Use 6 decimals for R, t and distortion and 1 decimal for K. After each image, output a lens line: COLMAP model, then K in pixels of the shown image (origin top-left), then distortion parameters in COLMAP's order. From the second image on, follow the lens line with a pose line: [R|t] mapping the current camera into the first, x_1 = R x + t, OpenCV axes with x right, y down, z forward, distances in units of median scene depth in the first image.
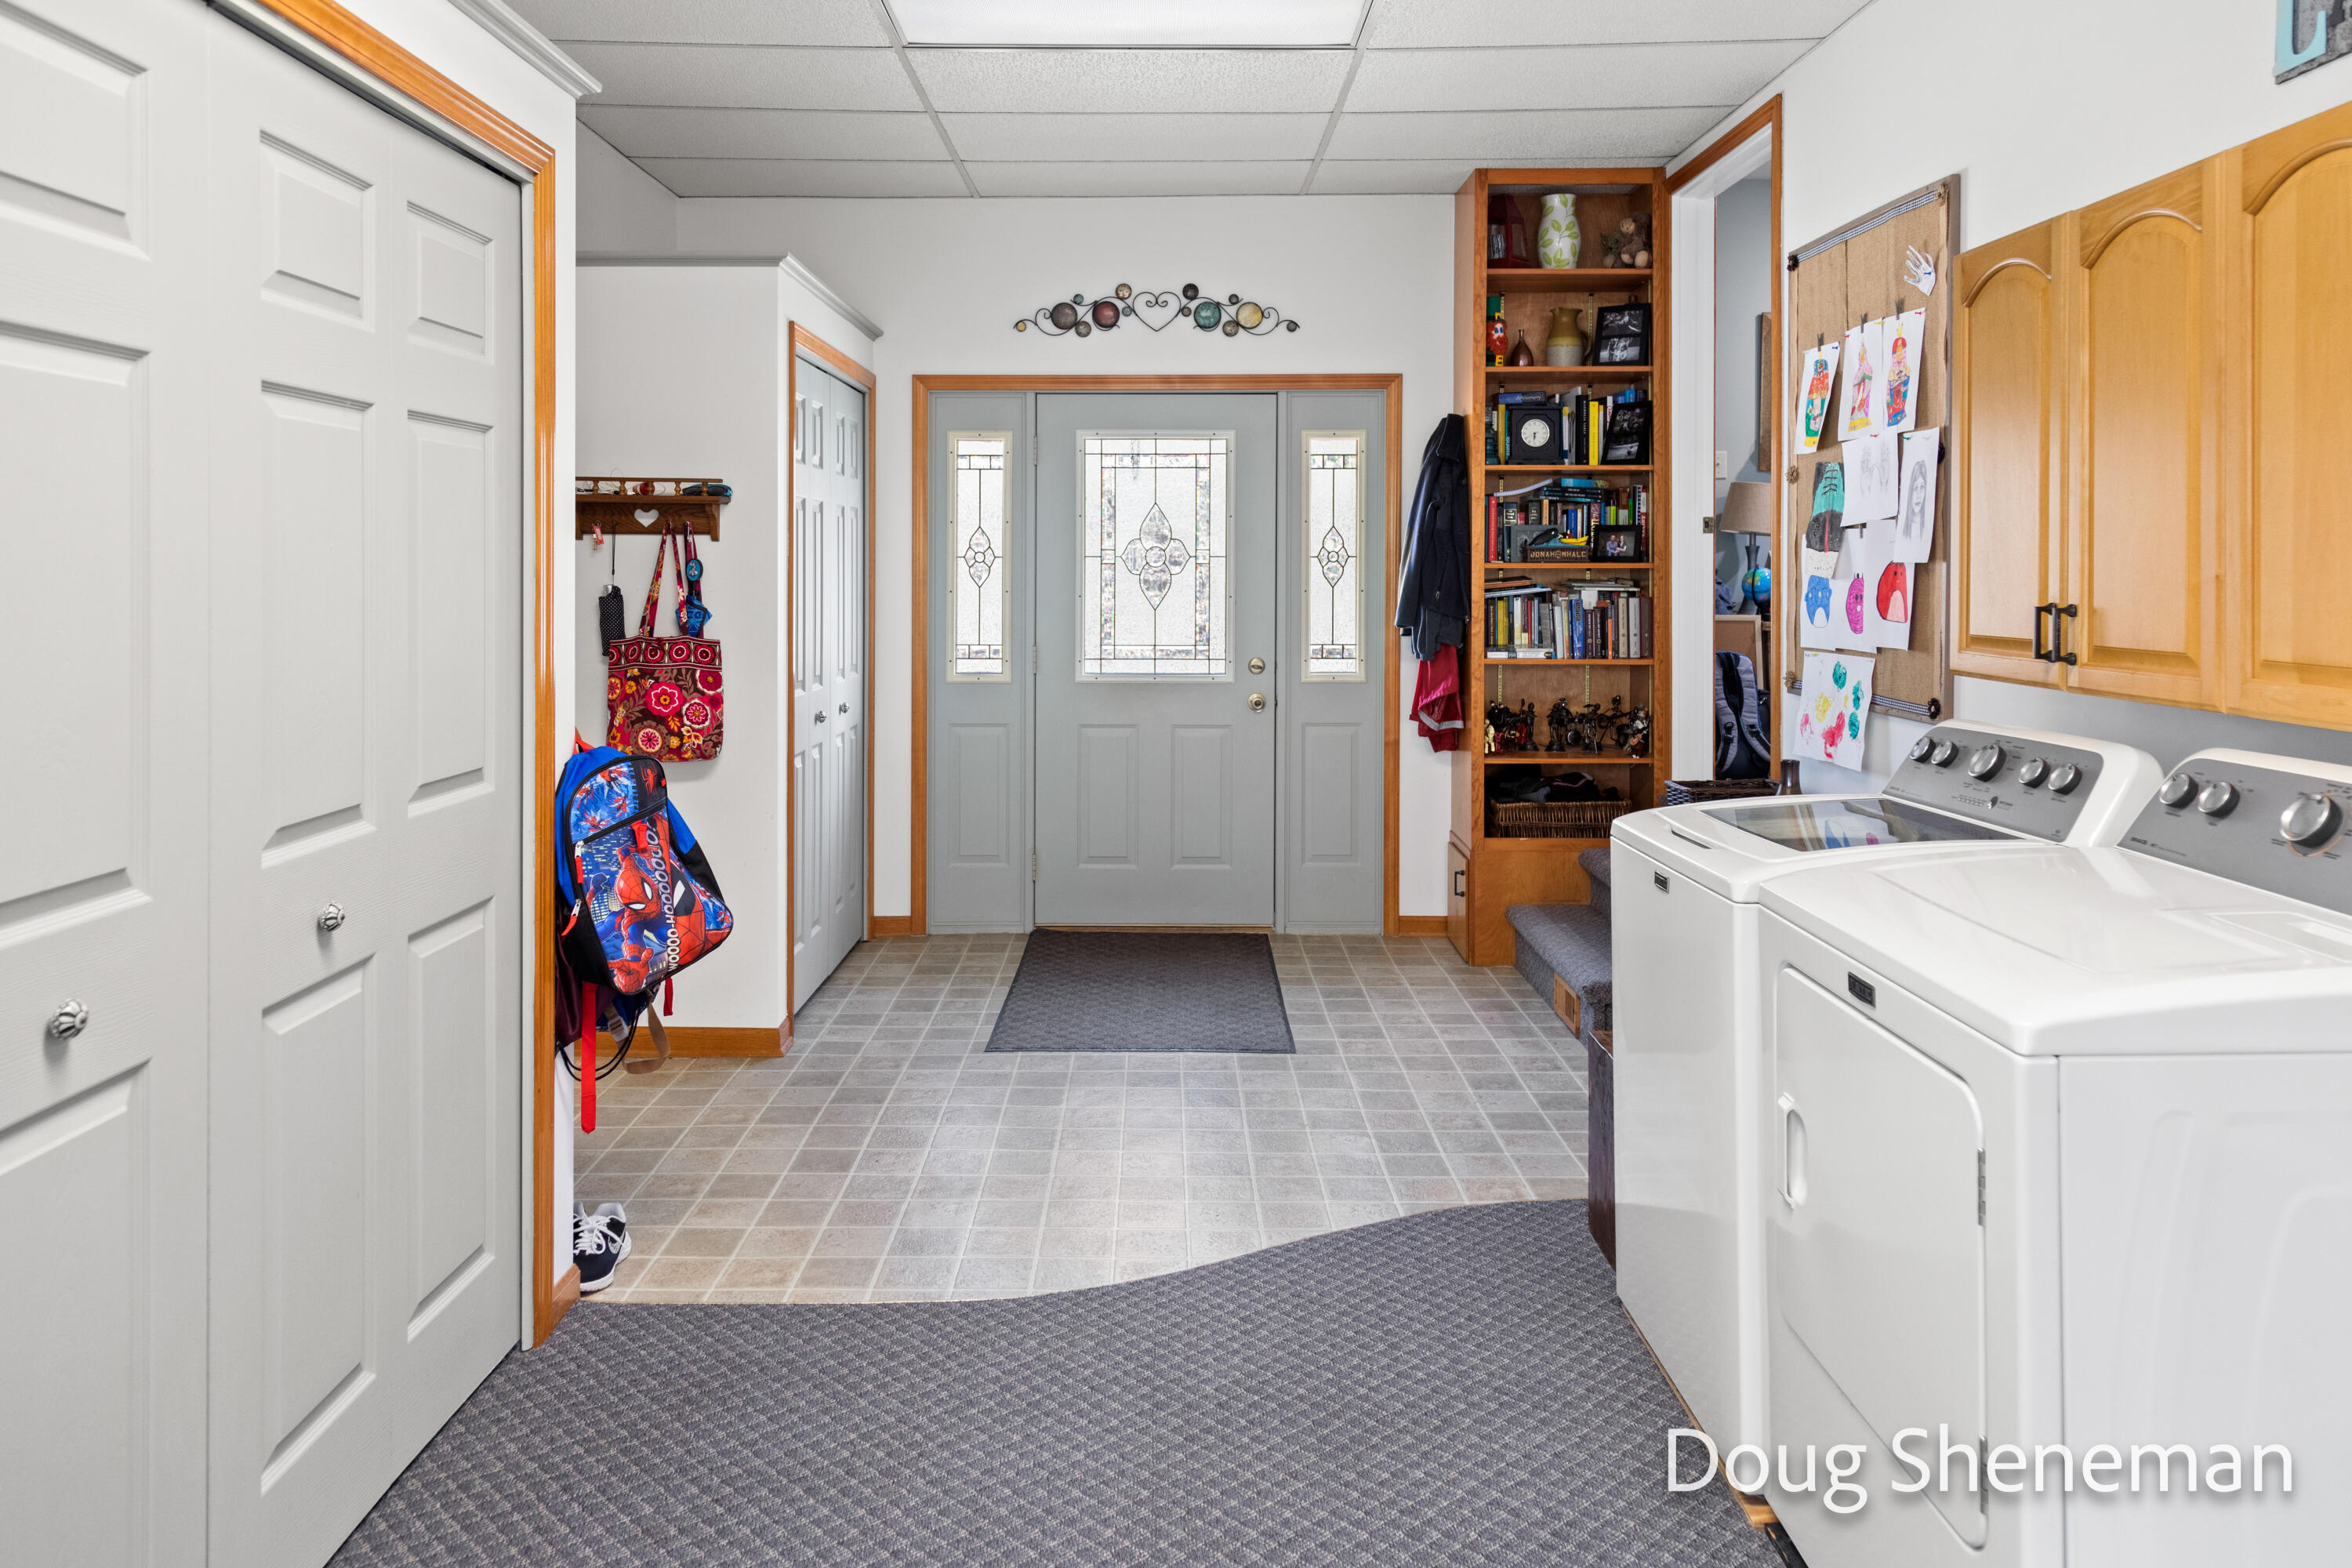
lens RADIAL K [[1626.8, 0, 1174.7], [0, 1626.8, 772.4], [0, 0, 1]] dist [-0.003718, -0.000525]
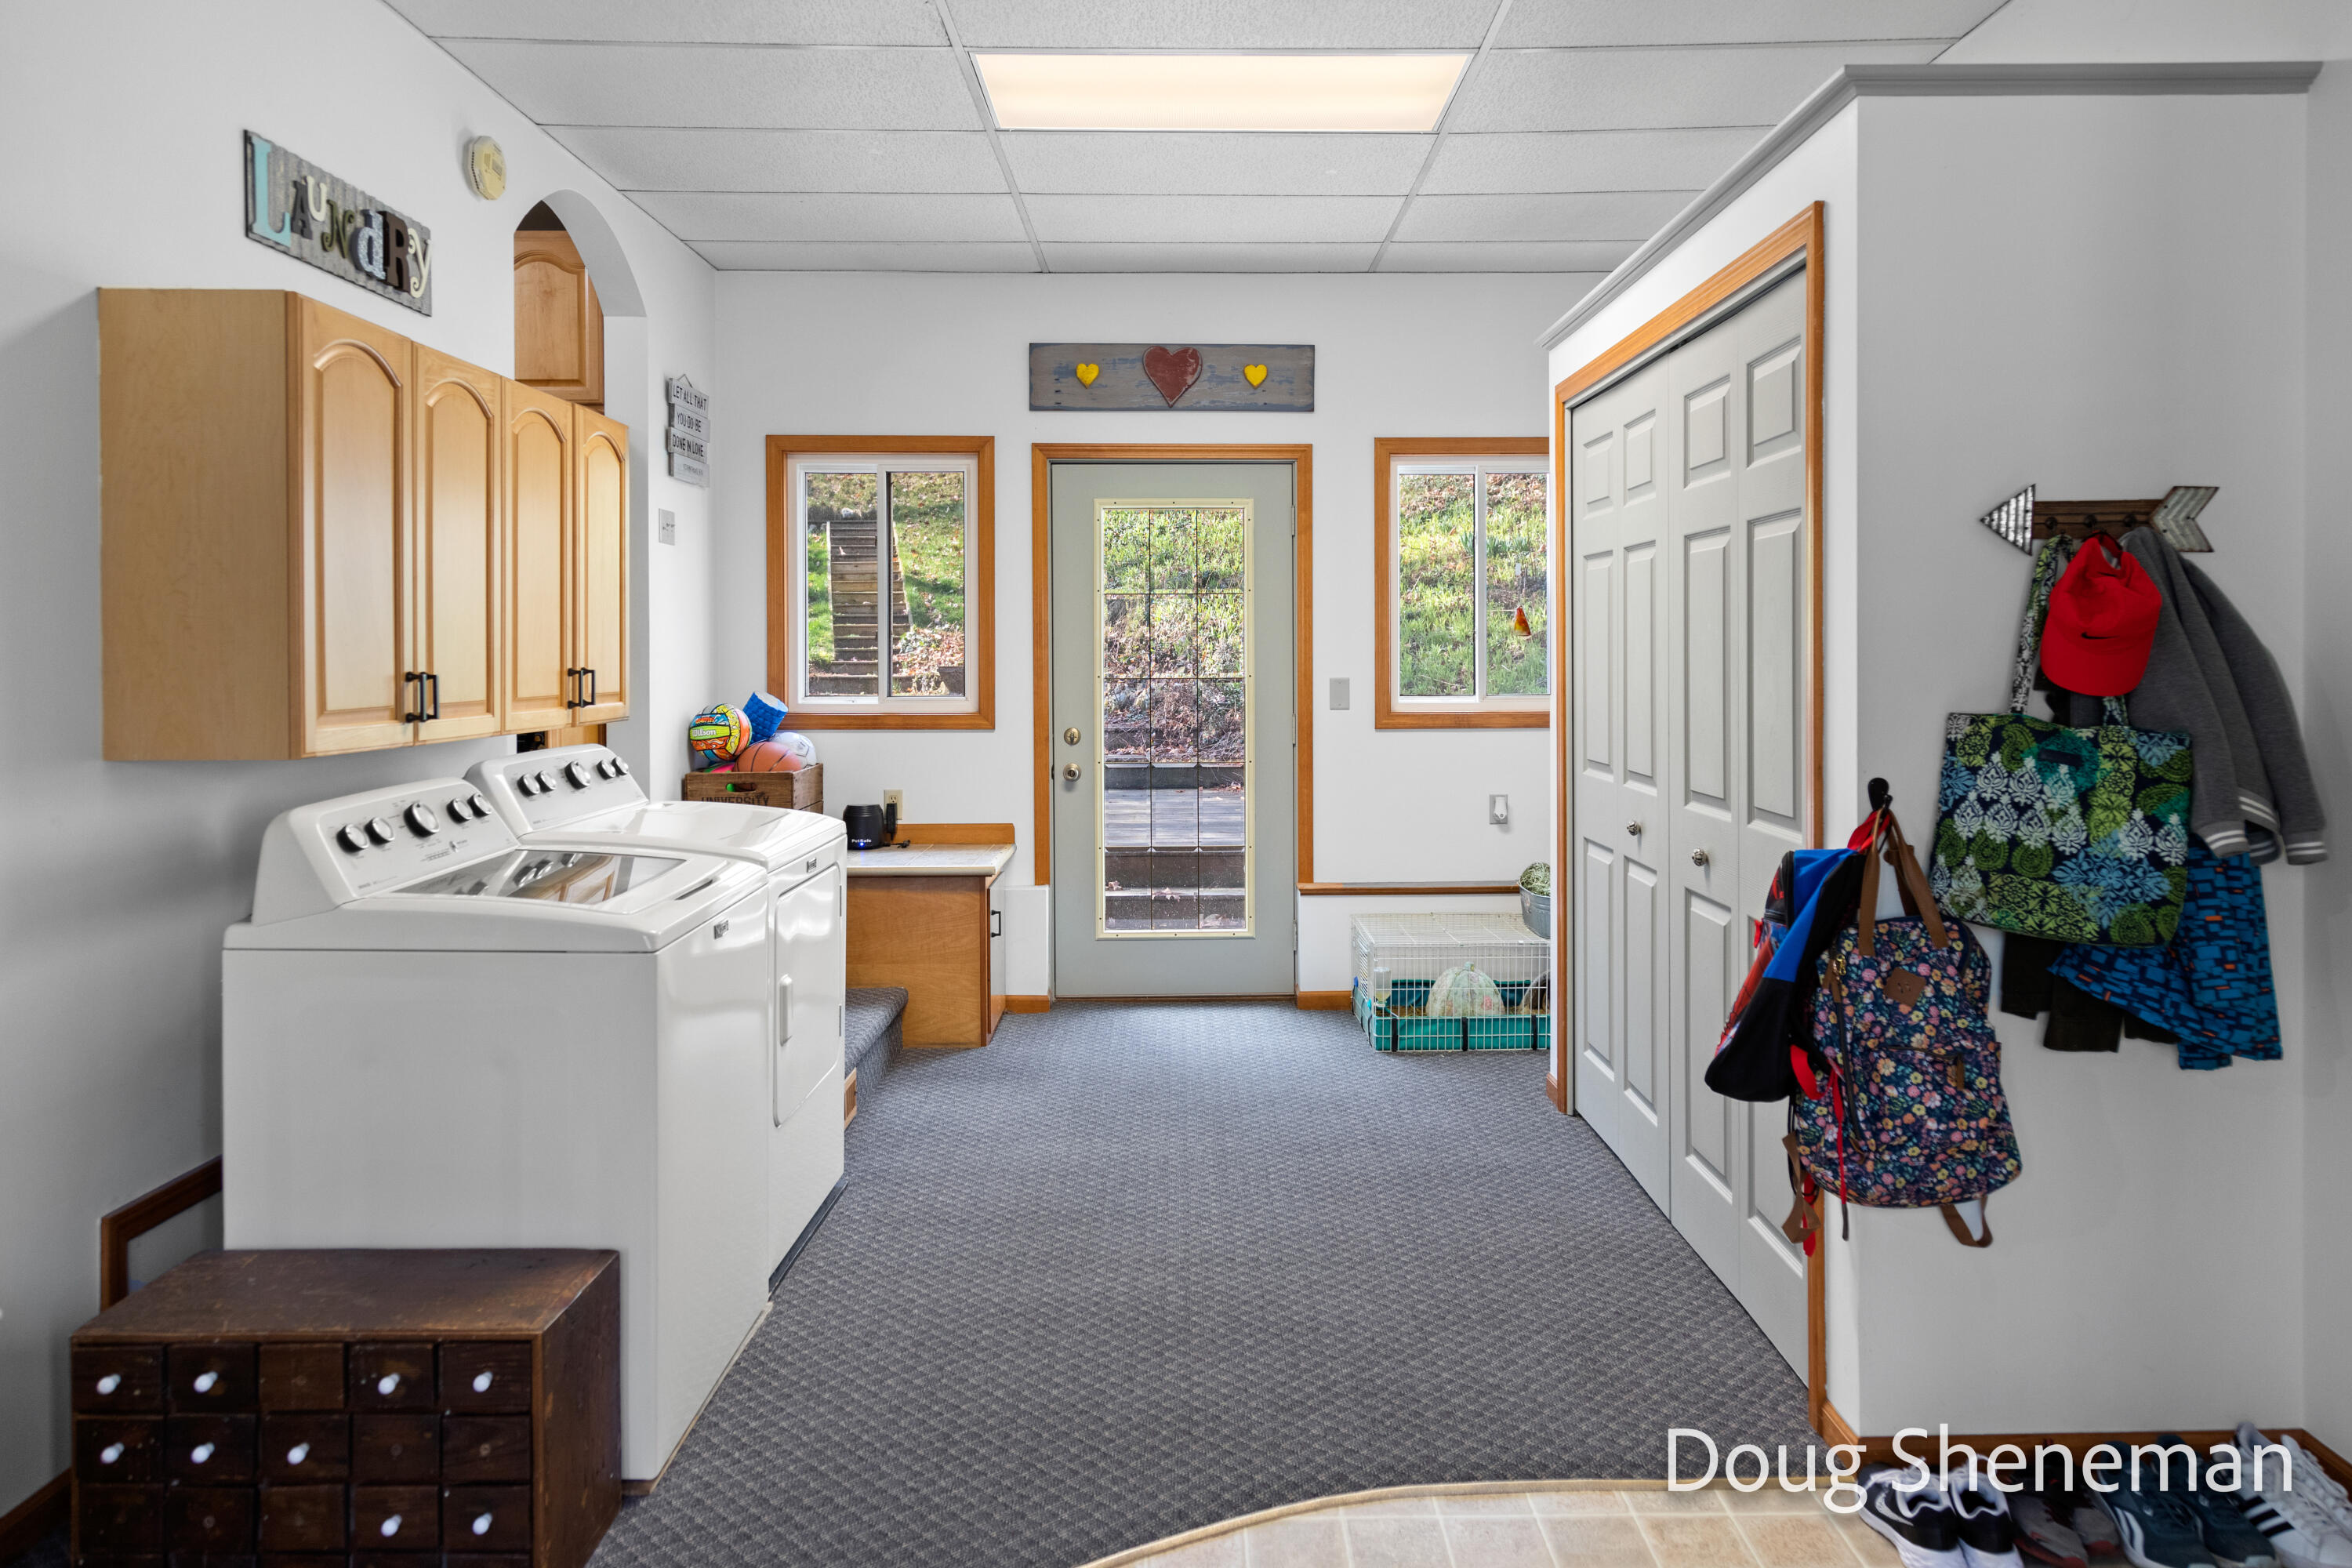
lens RADIAL K [[1626.8, 0, 1179.7], [0, 1626.8, 790.8], [0, 0, 1]] dist [-0.003718, -0.000525]
pose [[-0.999951, -0.000552, 0.009902, -0.016915], [0.001531, 0.977871, 0.209203, -0.247835], [-0.009799, 0.209208, -0.977822, 2.020457]]
